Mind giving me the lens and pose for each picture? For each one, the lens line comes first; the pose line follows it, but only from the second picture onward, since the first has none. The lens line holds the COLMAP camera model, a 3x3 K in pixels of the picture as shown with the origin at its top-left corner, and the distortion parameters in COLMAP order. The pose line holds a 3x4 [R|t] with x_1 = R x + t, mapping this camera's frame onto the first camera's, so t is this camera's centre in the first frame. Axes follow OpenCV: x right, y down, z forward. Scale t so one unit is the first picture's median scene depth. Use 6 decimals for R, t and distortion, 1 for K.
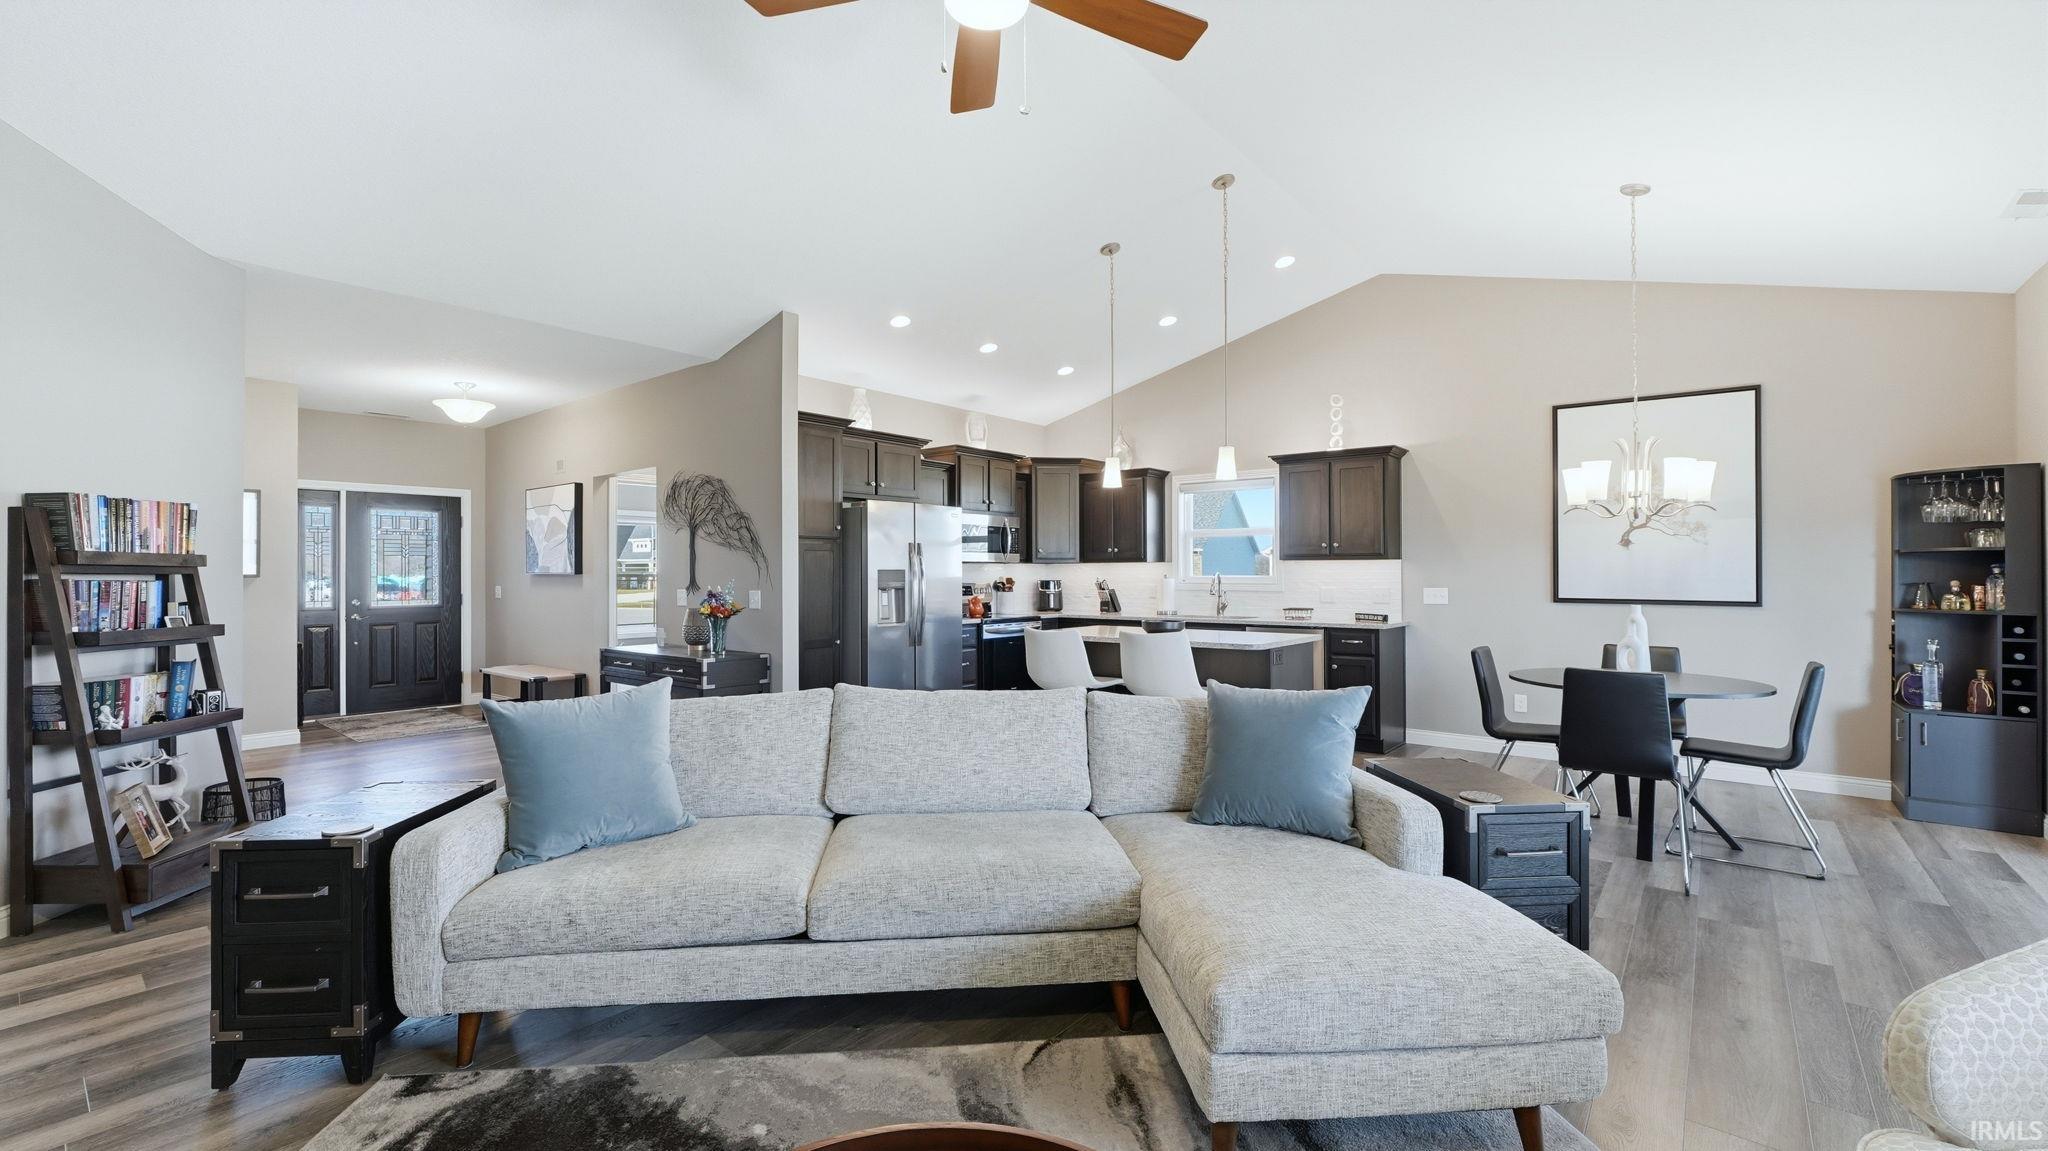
lens RADIAL K [[851.1, 0, 1014.7], [0, 851.1, 562.6], [0, 0, 1]] dist [-0.004033, -0.000834]
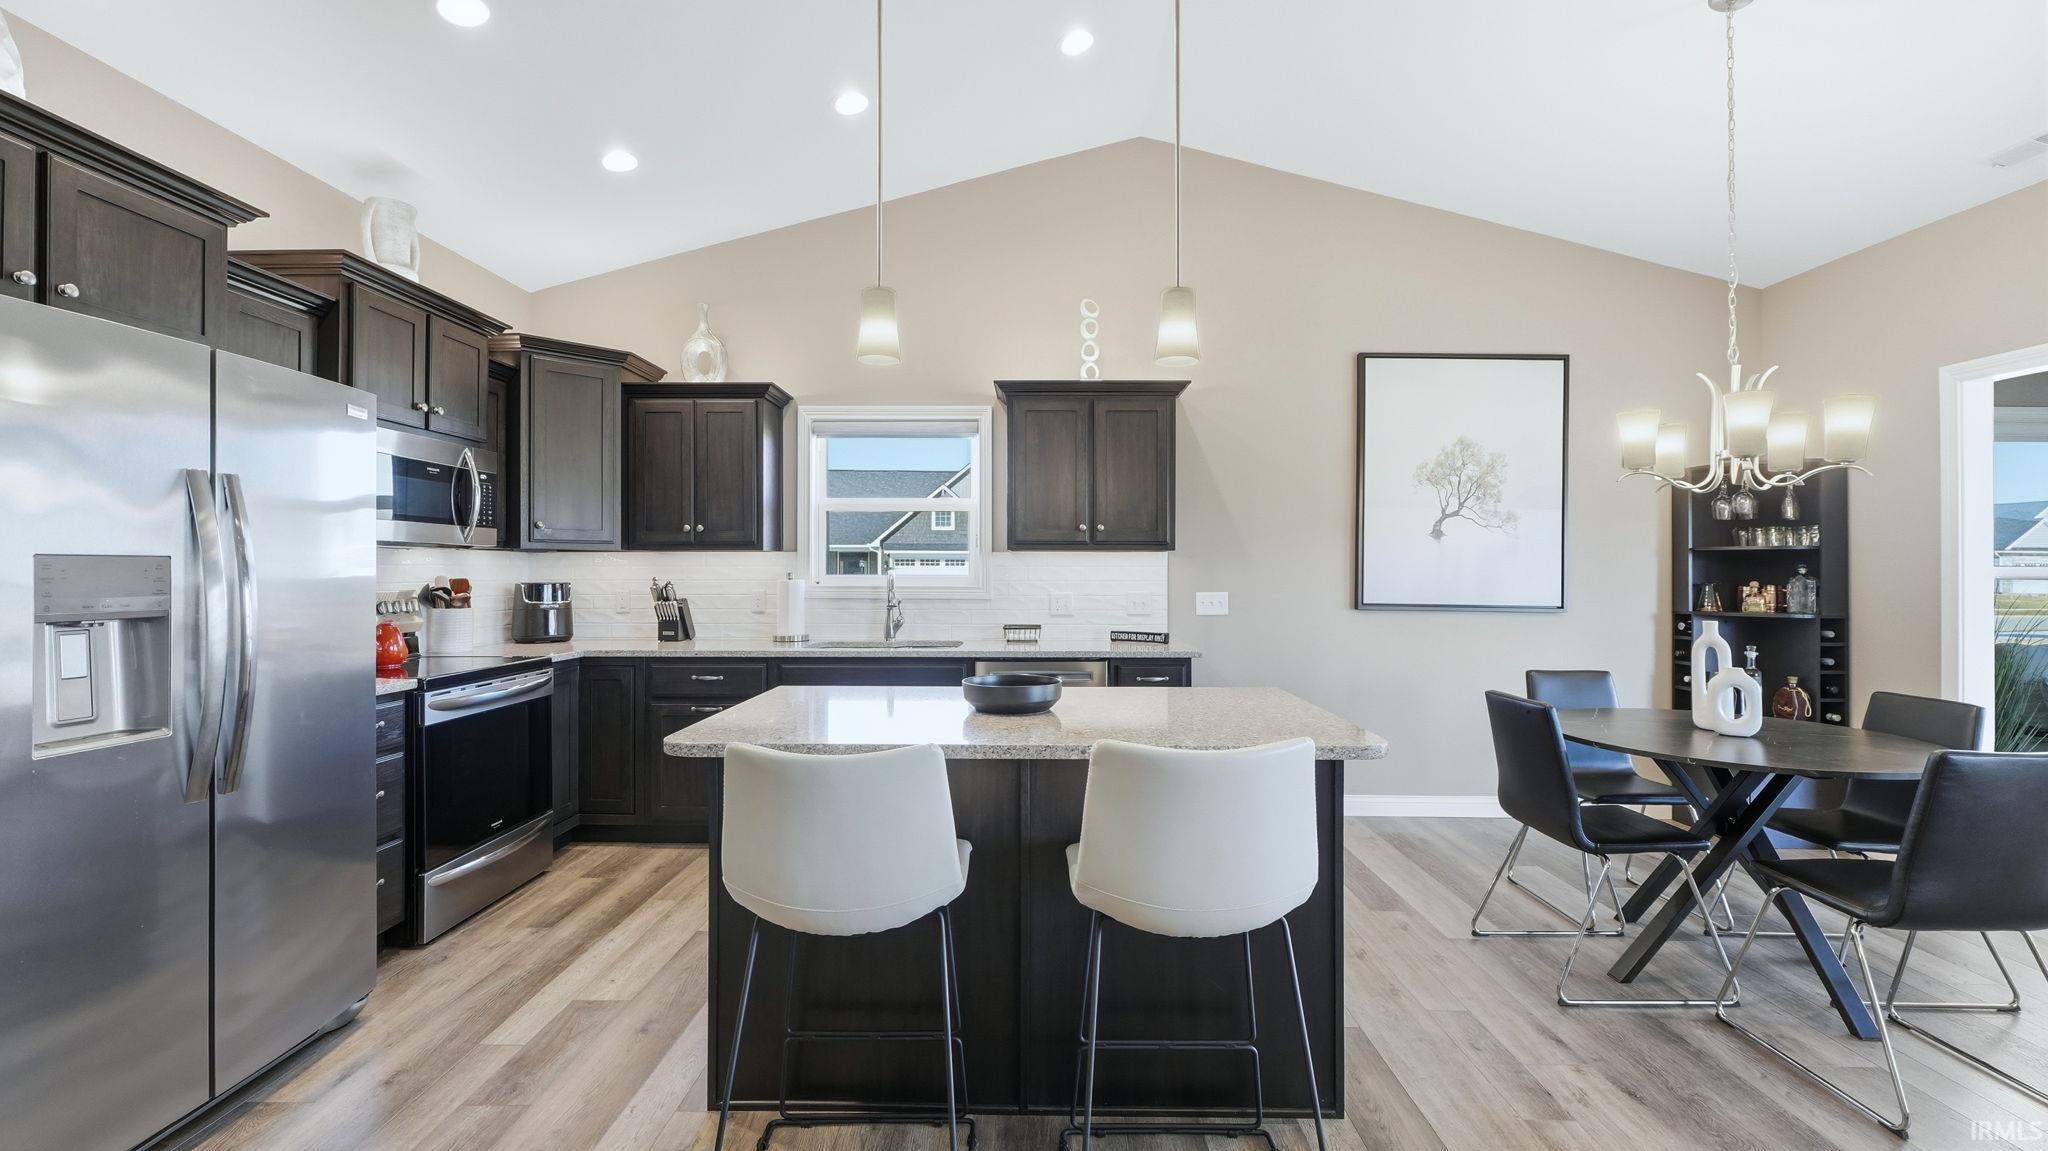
lens RADIAL K [[851.1, 0, 1019.5], [0, 851.1, 567.5], [0, 0, 1]] dist [-0.004033, -0.000834]
pose [[0.780801, 0.005227, 0.624758, -0.064663], [-0.010894, 0.999927, 0.005249, 0.005965], [-0.624685, -0.010904, 0.780801, 0.458138]]
